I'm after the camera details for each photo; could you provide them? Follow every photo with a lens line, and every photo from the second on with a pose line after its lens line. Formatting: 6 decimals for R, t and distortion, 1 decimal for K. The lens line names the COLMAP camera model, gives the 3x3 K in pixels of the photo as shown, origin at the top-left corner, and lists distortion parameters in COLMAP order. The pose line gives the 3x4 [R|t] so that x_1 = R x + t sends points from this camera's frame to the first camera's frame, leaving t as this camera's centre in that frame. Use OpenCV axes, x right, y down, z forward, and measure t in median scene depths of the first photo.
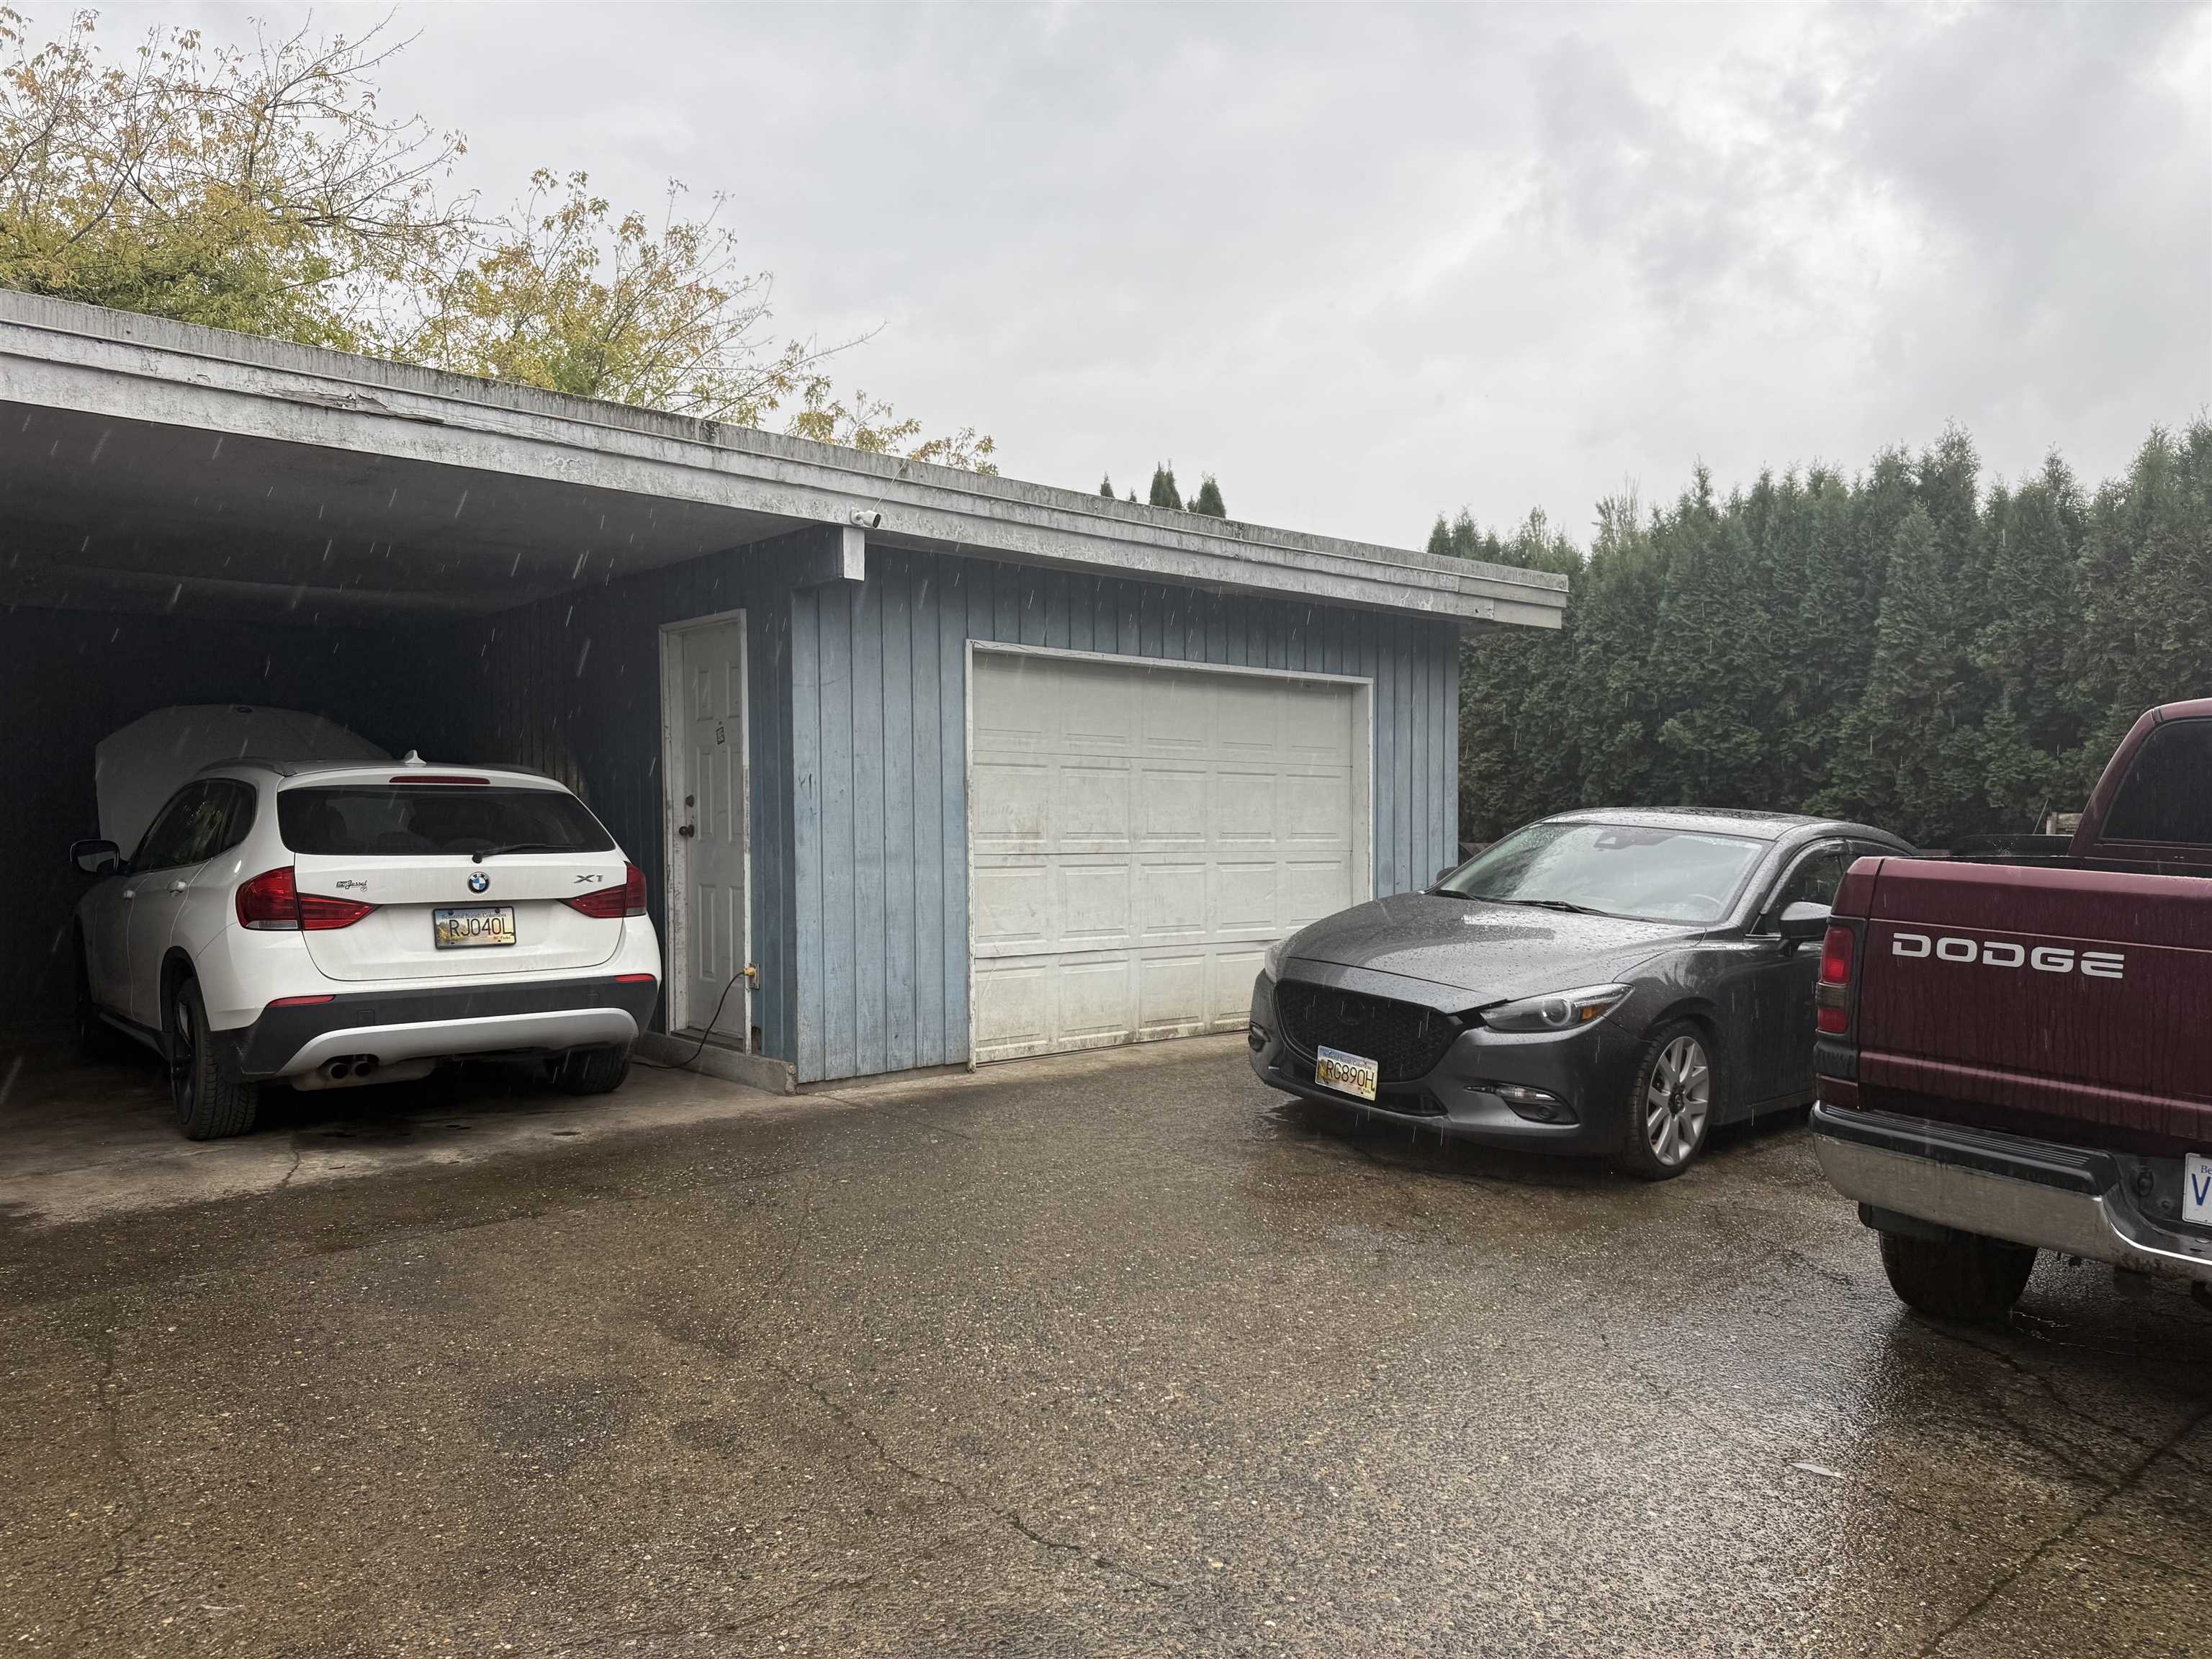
lens RADIAL K [[1538.9, 0, 1100.2], [0, 1538.9, 843.8], [0, 0, 1]] dist [0.142452, -0.216079]
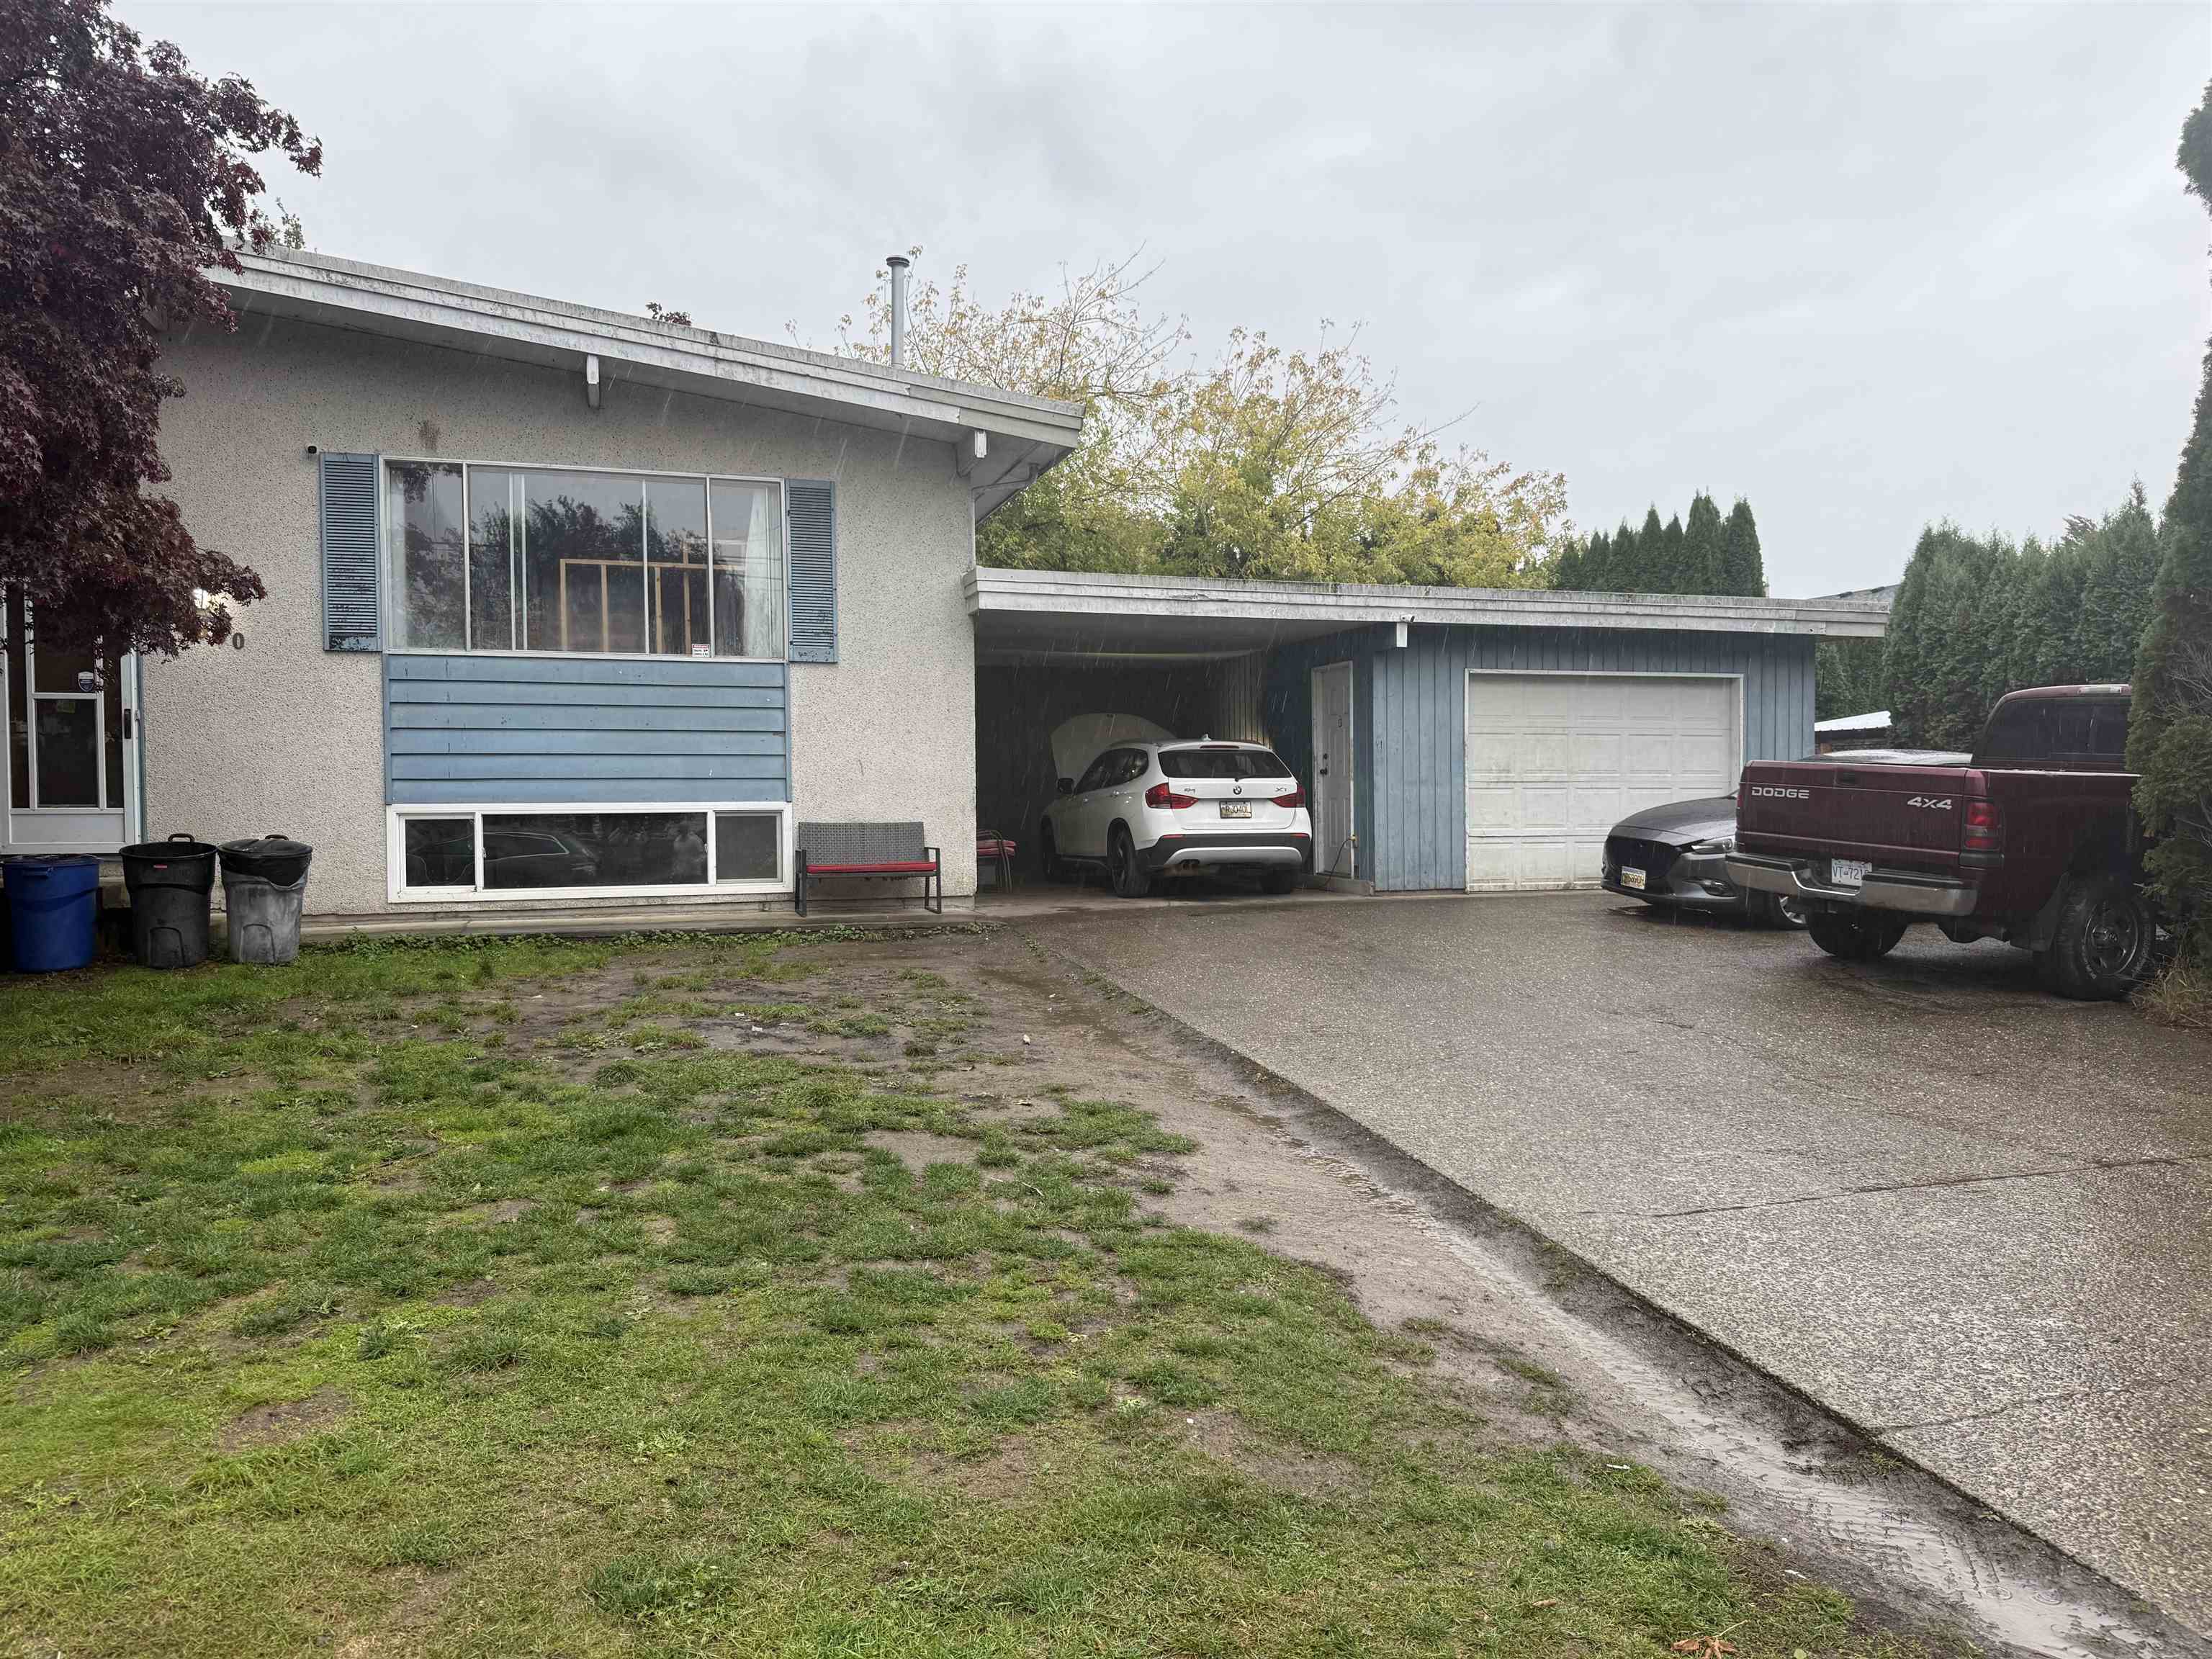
lens RADIAL K [[1538.9, 0, 1100.2], [0, 1538.9, 843.8], [0, 0, 1]] dist [0.142452, -0.216079]
pose [[0.918322, 0.006876, -0.395775, 0.268758], [-0.000355, 0.999863, 0.016548, 0.054996], [0.395835, -0.015056, 0.918198, -0.982632]]
